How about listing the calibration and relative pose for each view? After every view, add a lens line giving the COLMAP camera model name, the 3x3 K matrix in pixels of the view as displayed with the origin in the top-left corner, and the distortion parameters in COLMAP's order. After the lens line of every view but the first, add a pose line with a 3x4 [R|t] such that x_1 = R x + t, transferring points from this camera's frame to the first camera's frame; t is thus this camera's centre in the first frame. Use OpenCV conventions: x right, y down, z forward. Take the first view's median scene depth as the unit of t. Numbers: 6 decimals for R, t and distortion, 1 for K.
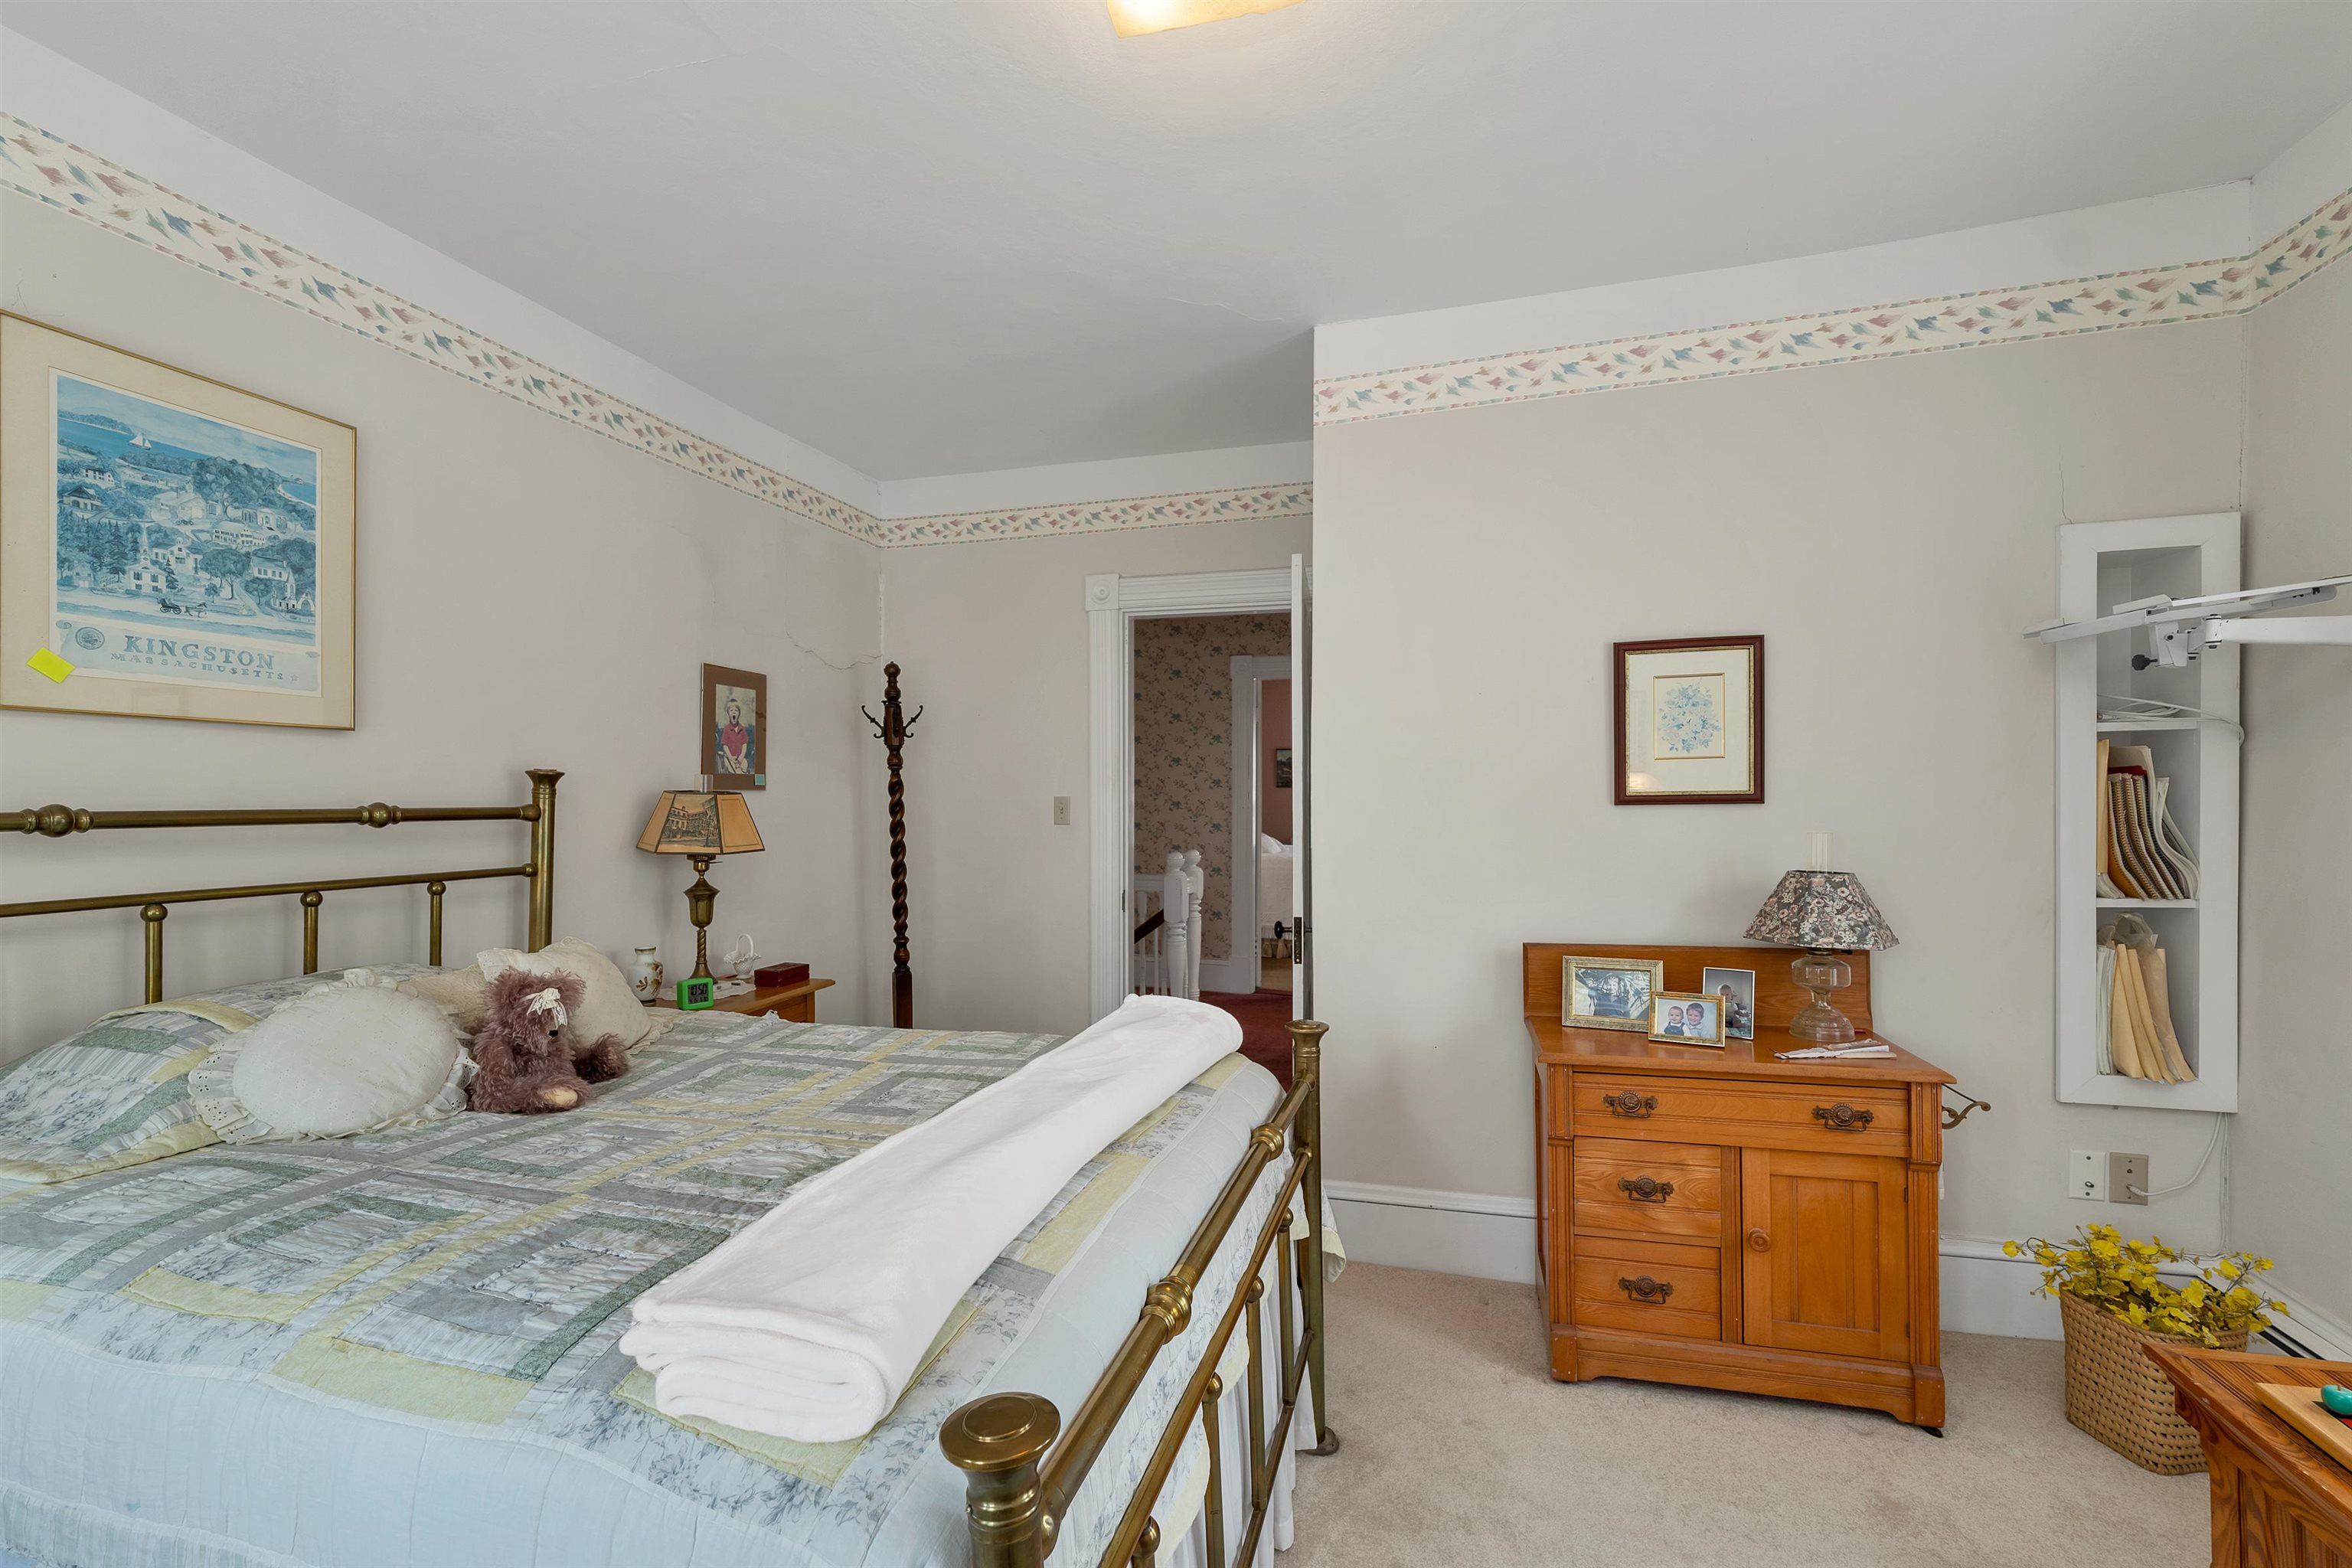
lens RADIAL K [[988.1, 0, 1188.5], [0, 988.1, 795.9], [0, 0, 1]] dist [-0.001024, 0.000358]
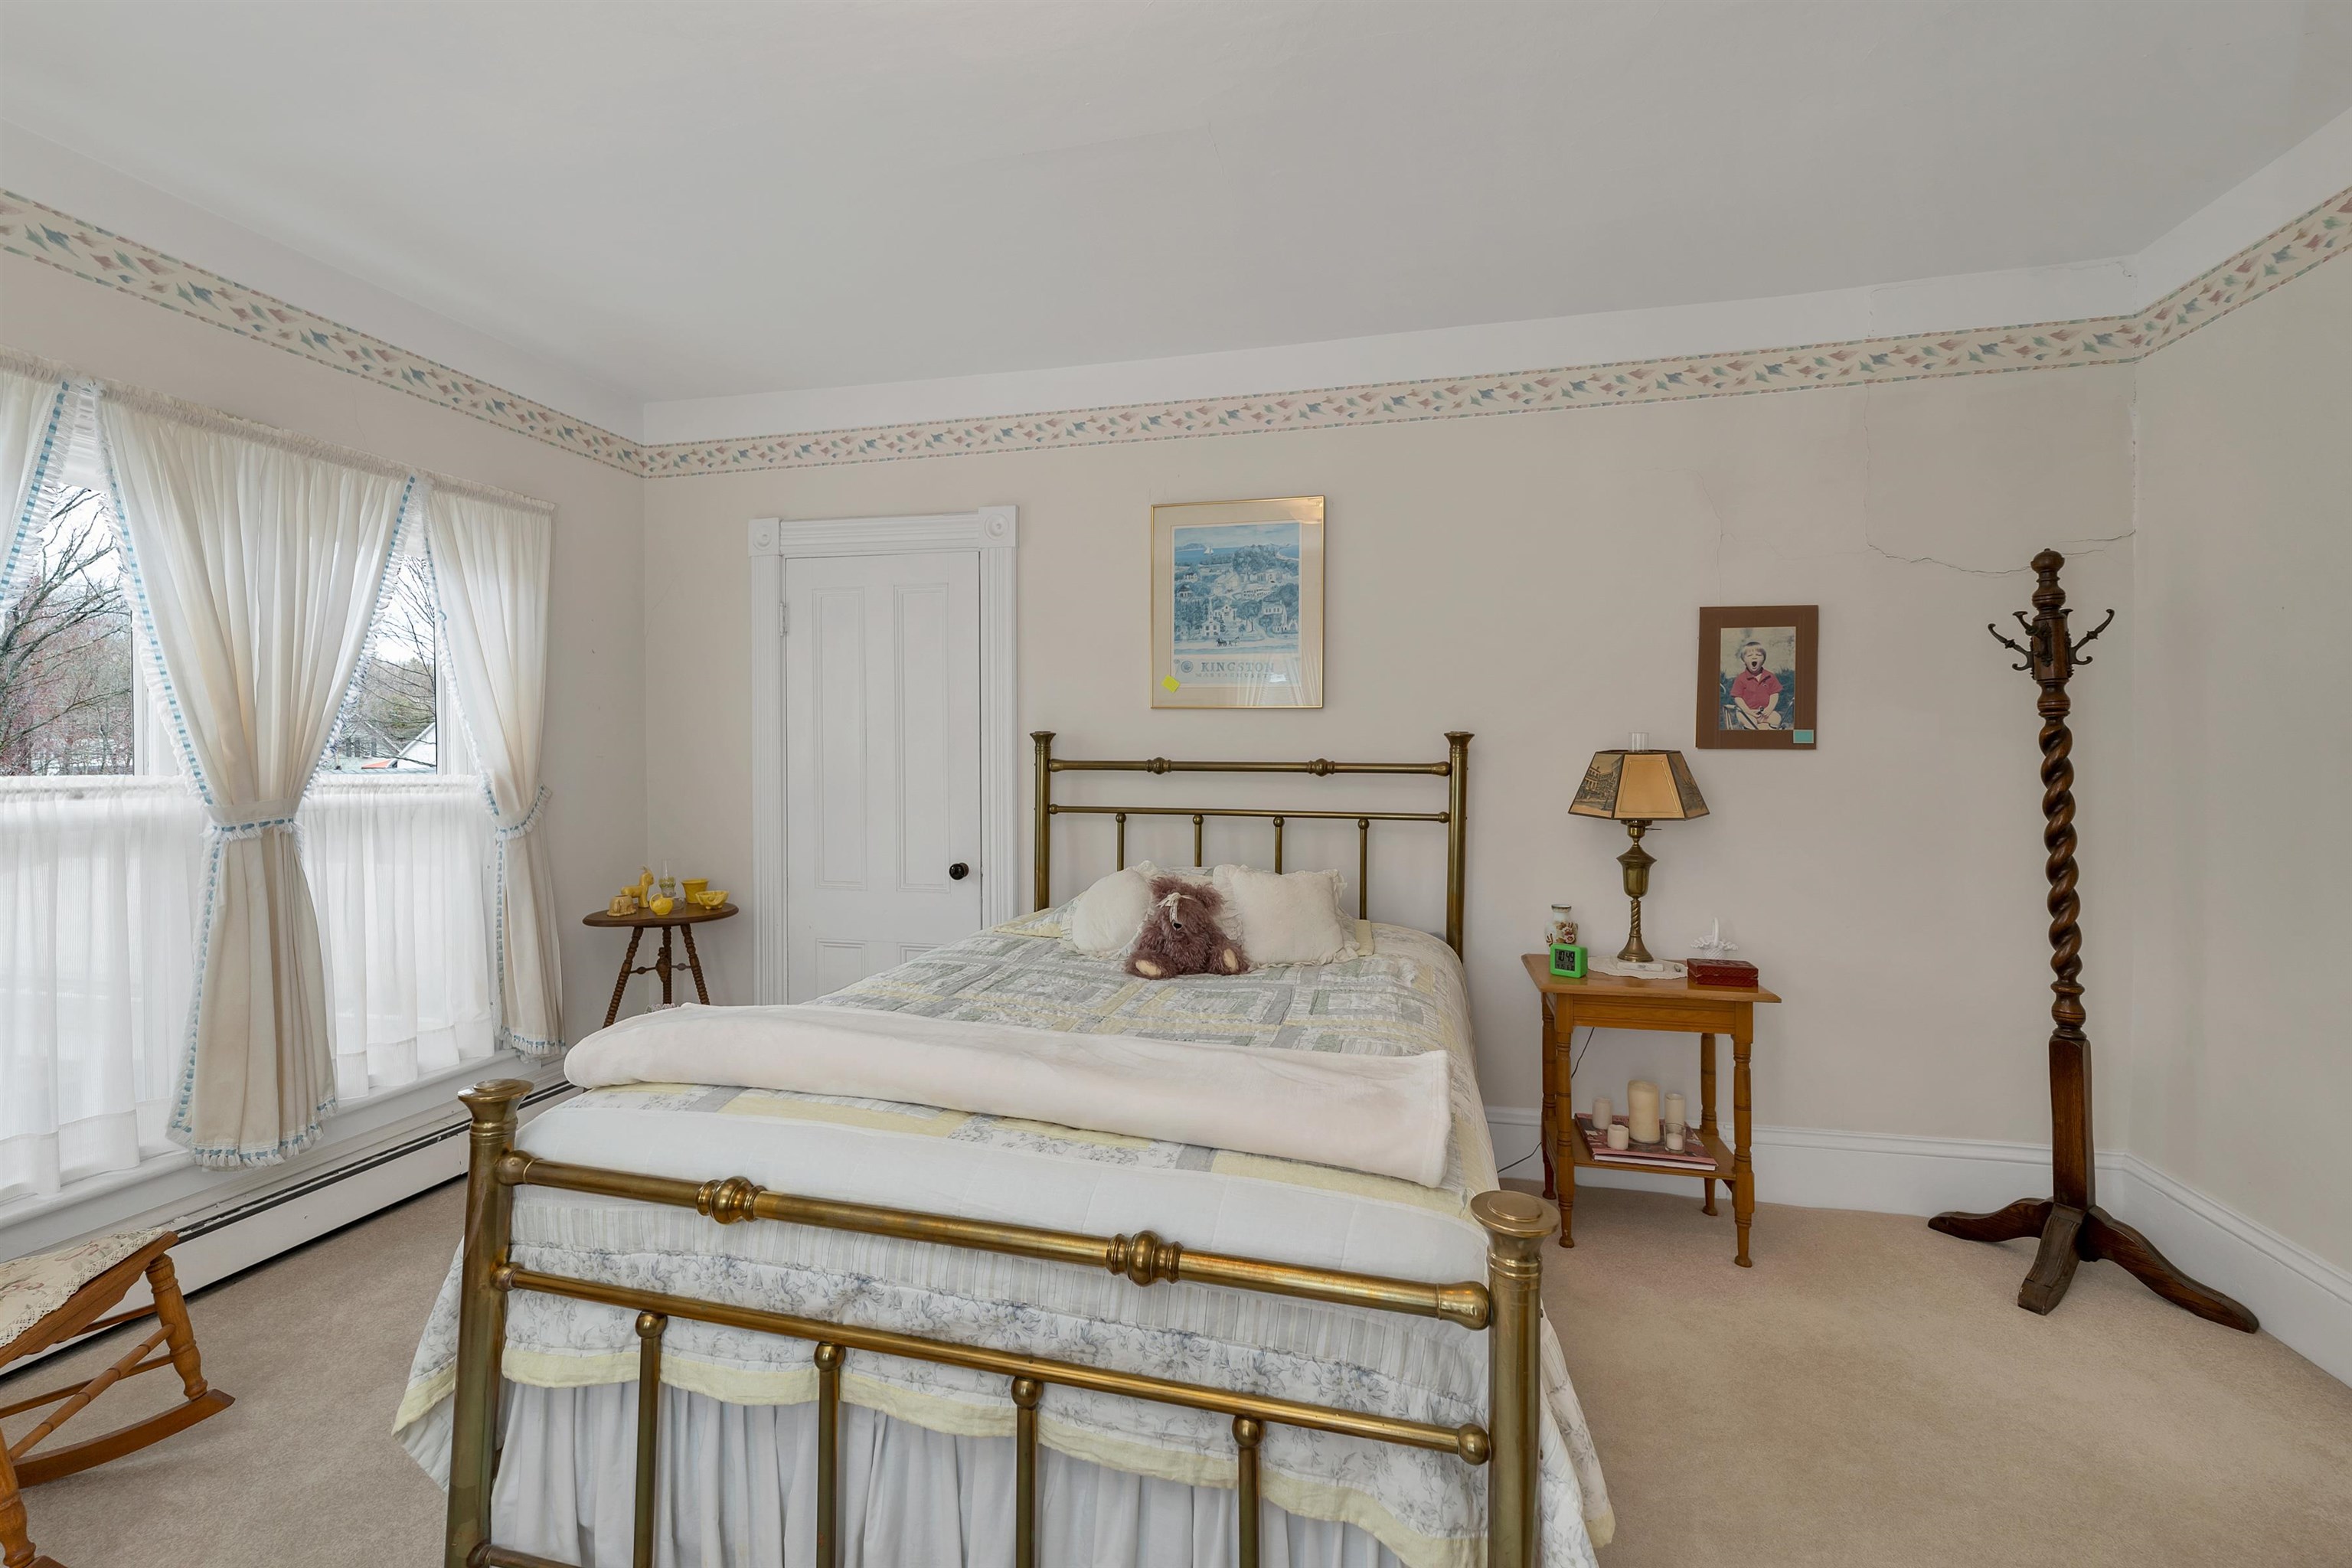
lens RADIAL K [[988.1, 0, 1176.4], [0, 988.1, 745.3], [0, 0, 1]] dist [-0.001024, 0.000358]
pose [[0.034381, -0.005878, -0.999392, 0.422414], [-0.005179, 0.999968, -0.006060, -0.001904], [0.999395, 0.005384, 0.034350, 0.543870]]
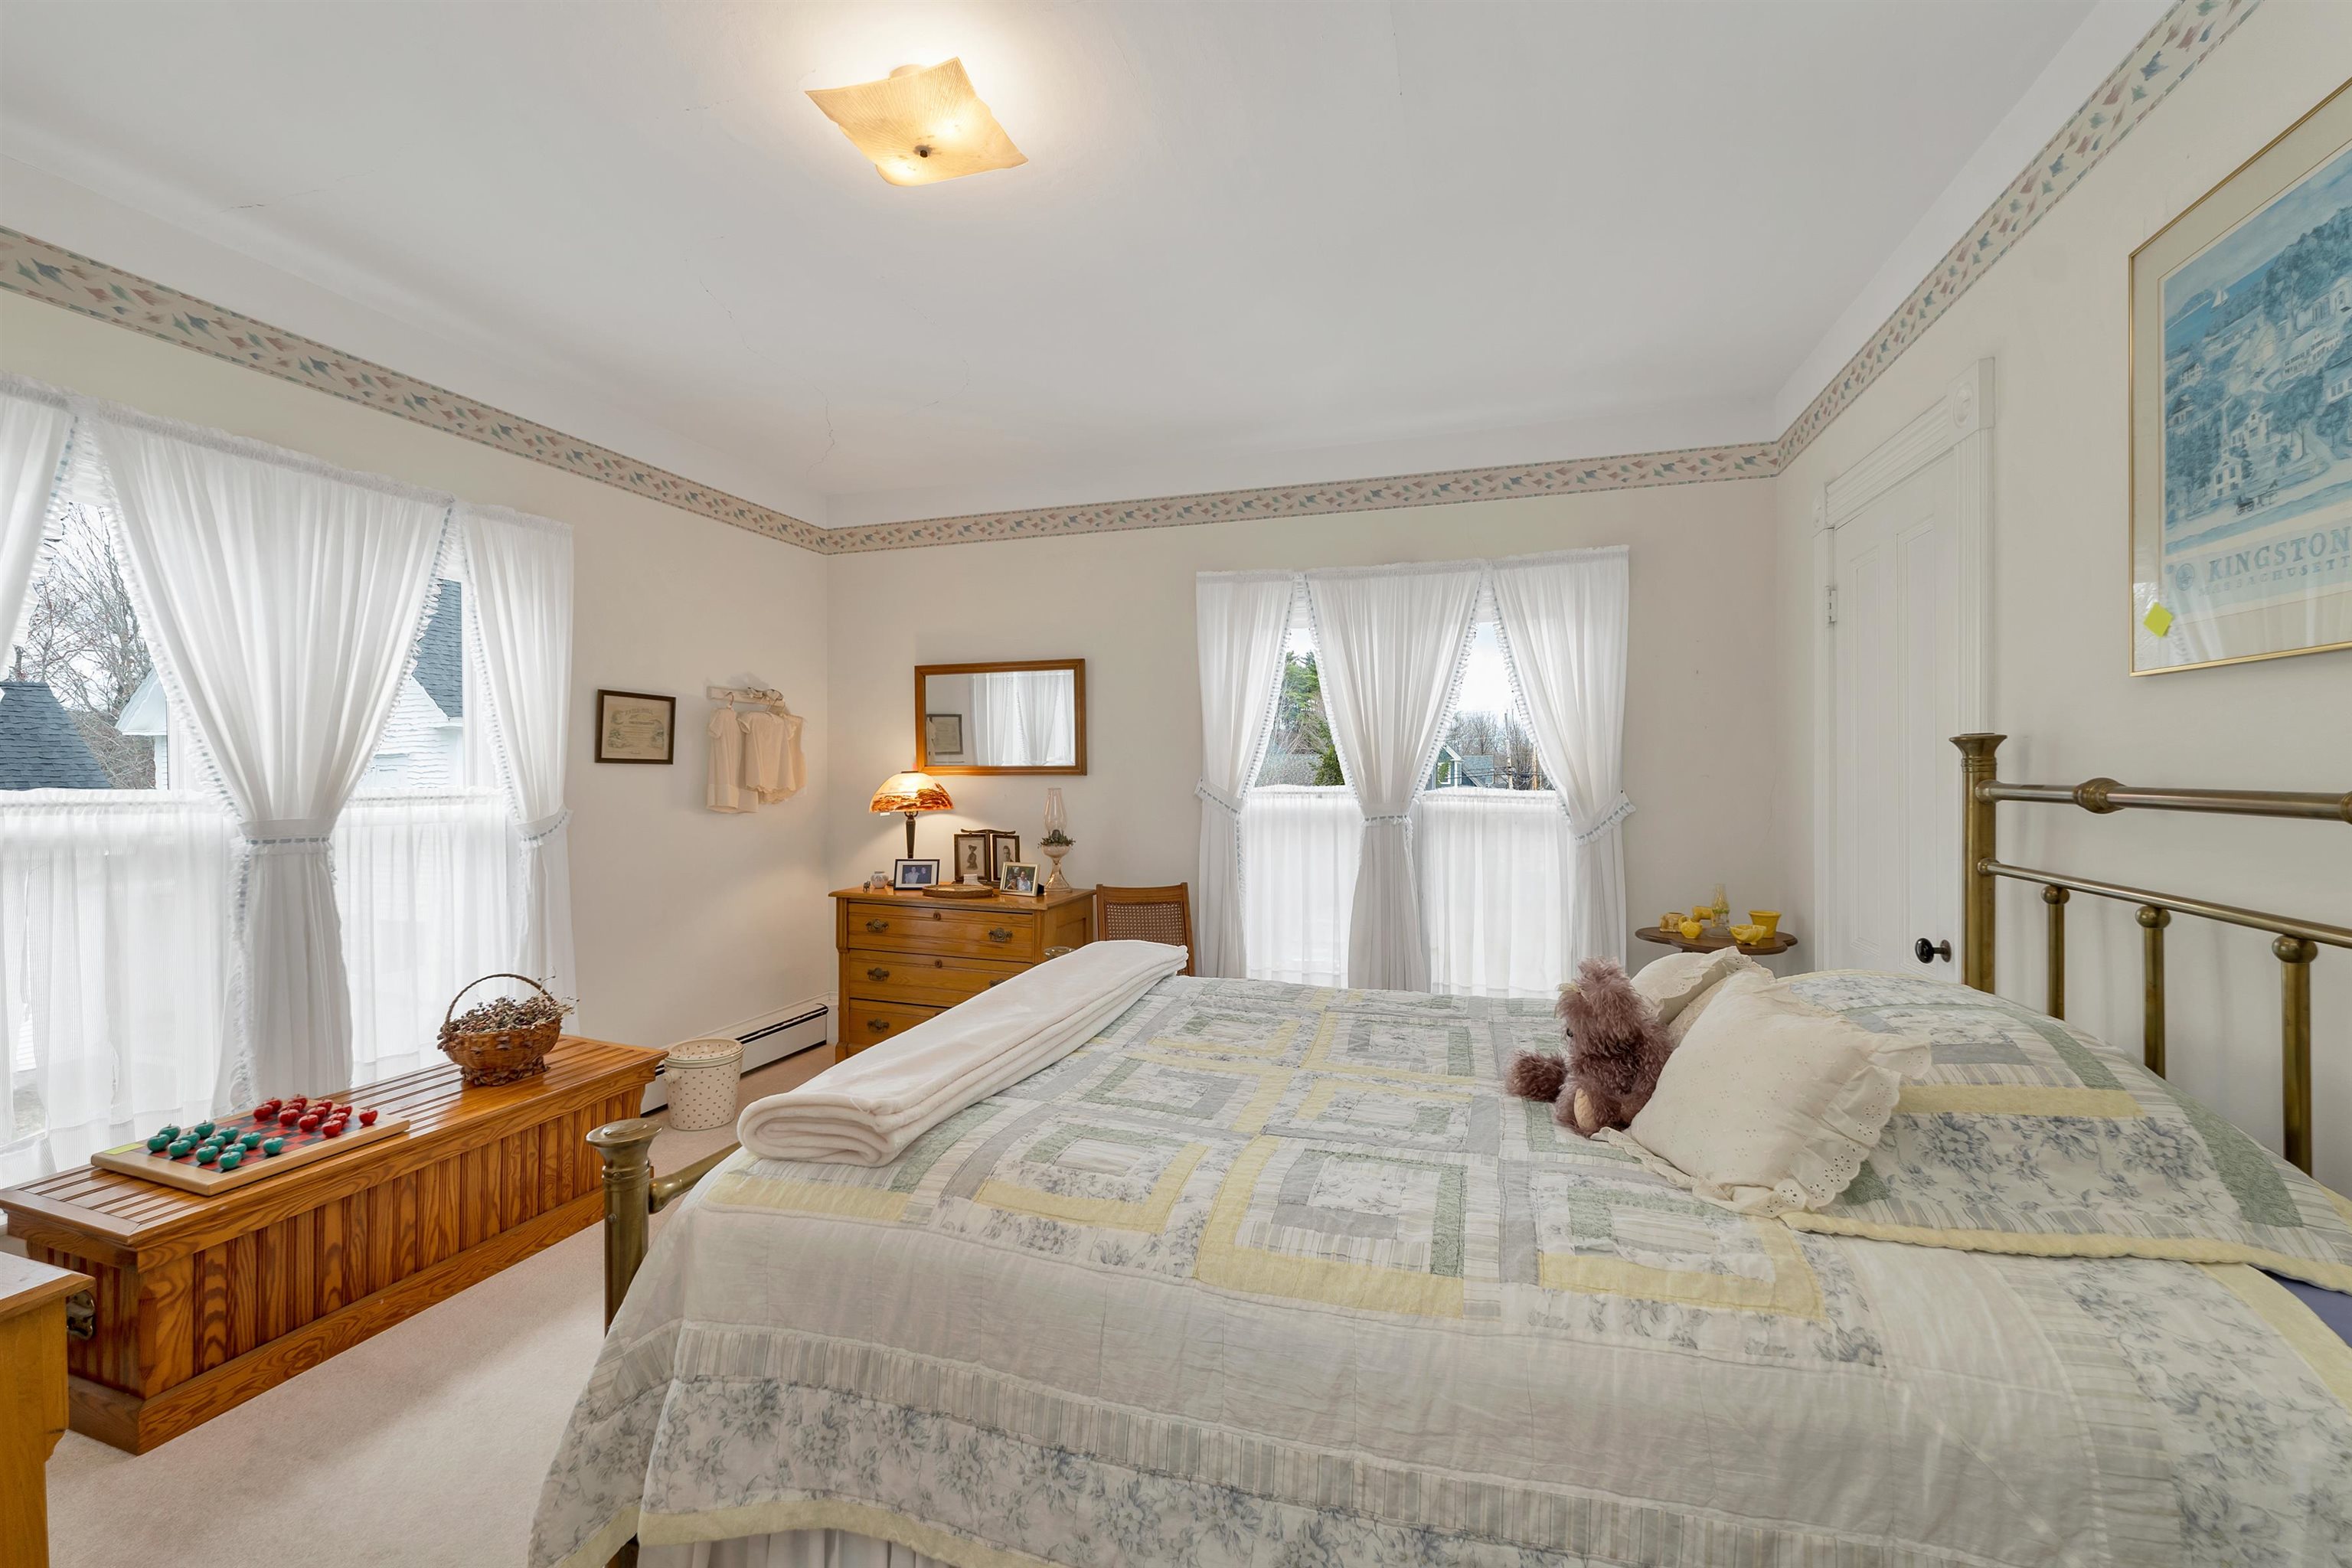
lens RADIAL K [[988.1, 0, 1167.8], [0, 988.1, 770.9], [0, 0, 1]] dist [-0.001024, 0.000358]
pose [[-0.998981, 0.001525, 0.045102, -0.180446], [0.001553, 0.999999, 0.000573, -0.000244], [-0.045101, 0.000642, -0.998982, 1.099962]]
